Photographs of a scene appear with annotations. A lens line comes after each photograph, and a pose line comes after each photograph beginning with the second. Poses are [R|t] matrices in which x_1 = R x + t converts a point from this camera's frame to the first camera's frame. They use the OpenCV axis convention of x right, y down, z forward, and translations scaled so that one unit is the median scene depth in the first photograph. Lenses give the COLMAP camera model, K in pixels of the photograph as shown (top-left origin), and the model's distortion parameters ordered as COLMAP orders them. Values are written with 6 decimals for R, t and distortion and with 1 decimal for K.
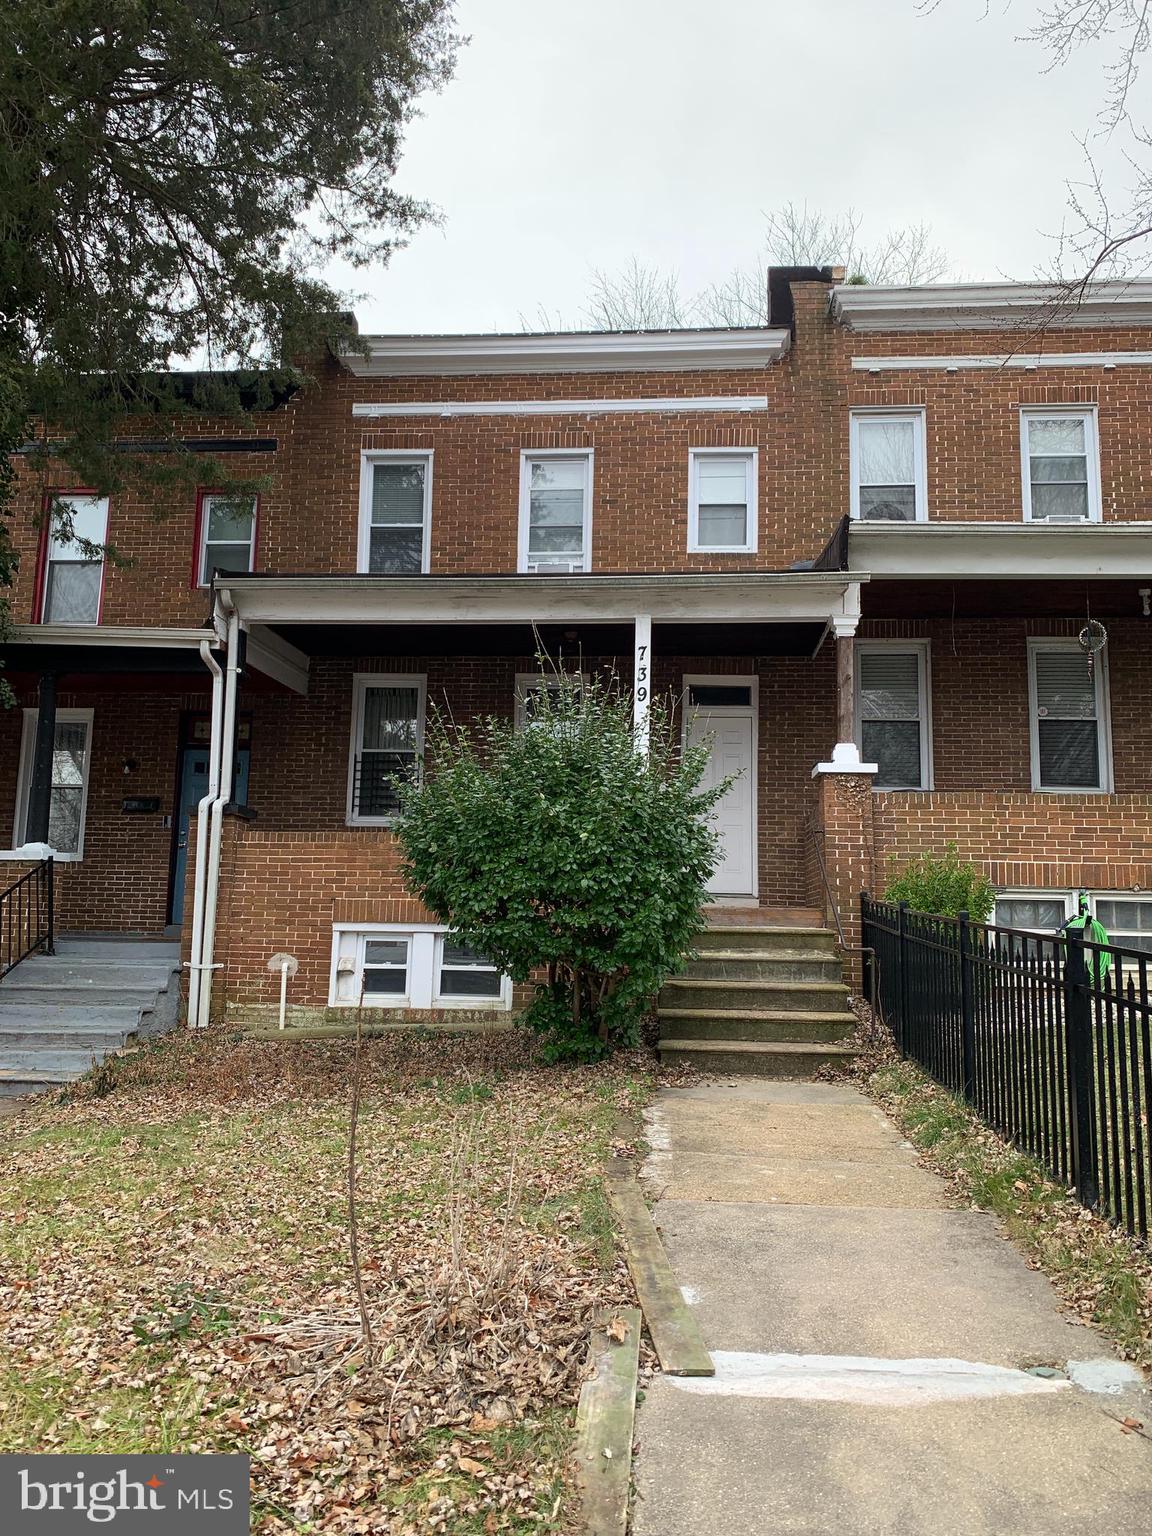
lens RADIAL K [[1167.8, 0, 572.1], [0, 1167.8, 766.1], [0, 0, 1]] dist [-0.028488, -0.003092]
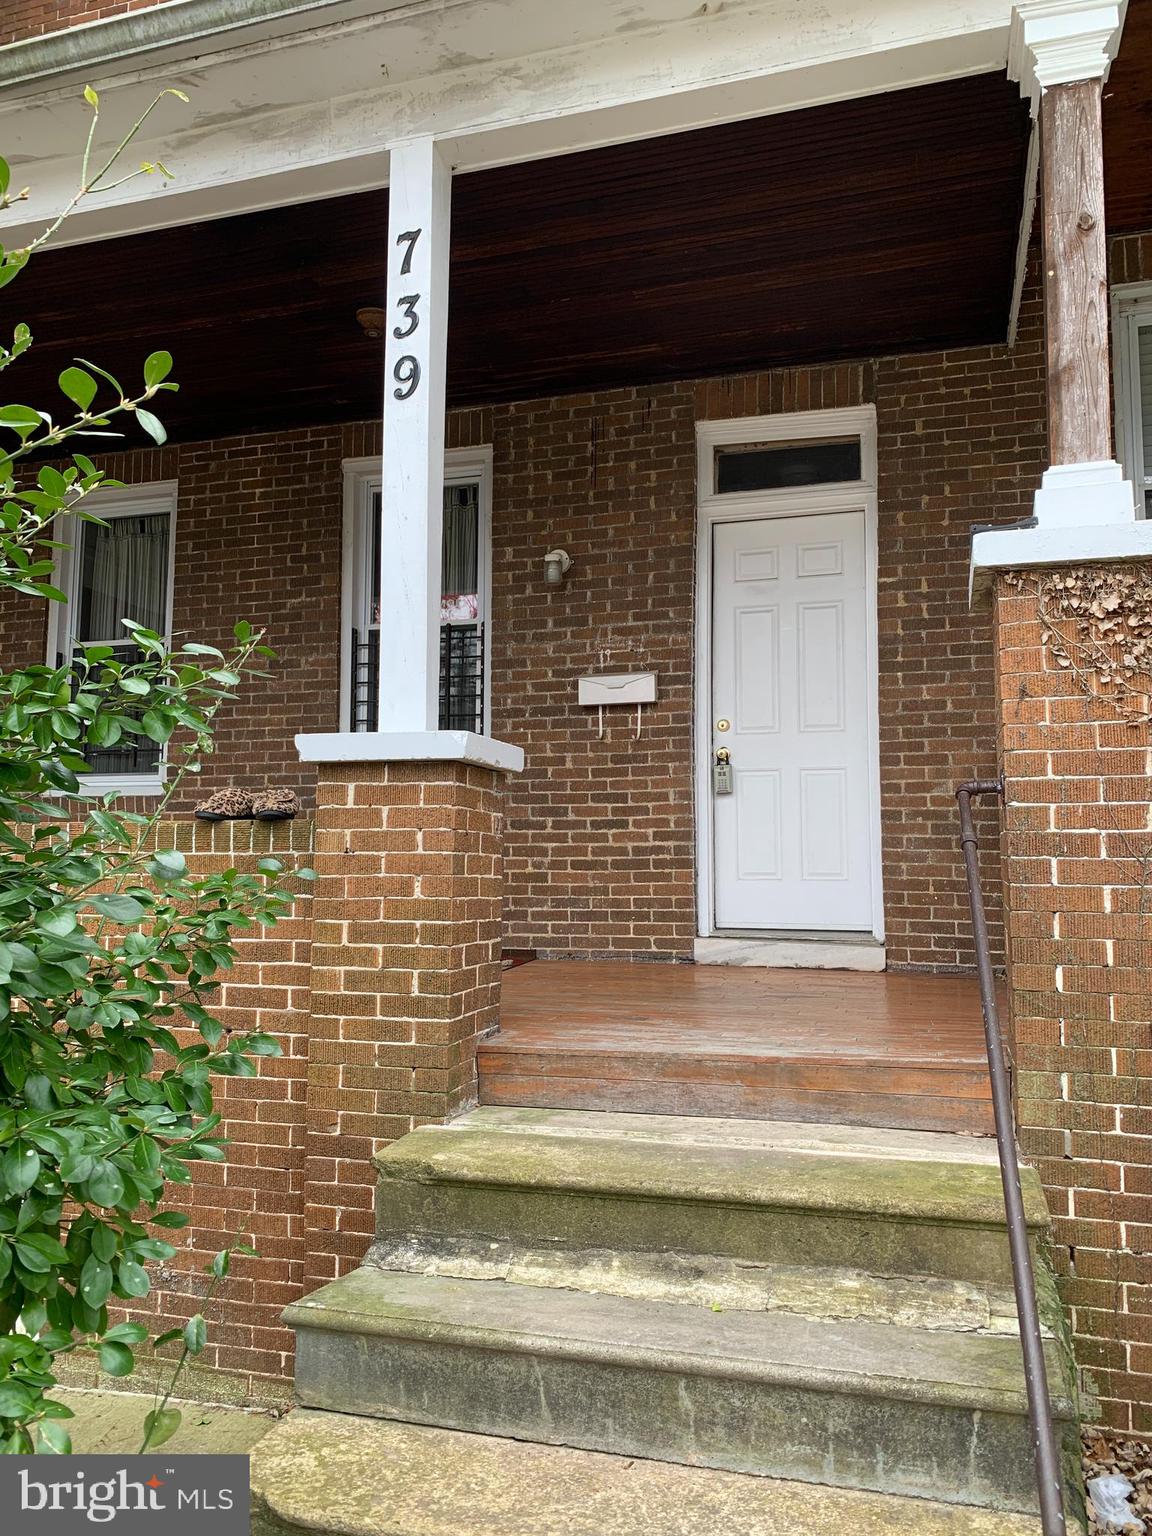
lens RADIAL K [[1167.8, 0, 584.4], [0, 1167.8, 772.9], [0, 0, 1]] dist [-0.028488, -0.003092]
pose [[0.977134, -0.033954, -0.209897, 0.144784], [0.045240, 0.997764, 0.049203, 0.028491], [0.207757, -0.057573, 0.976485, 0.584020]]
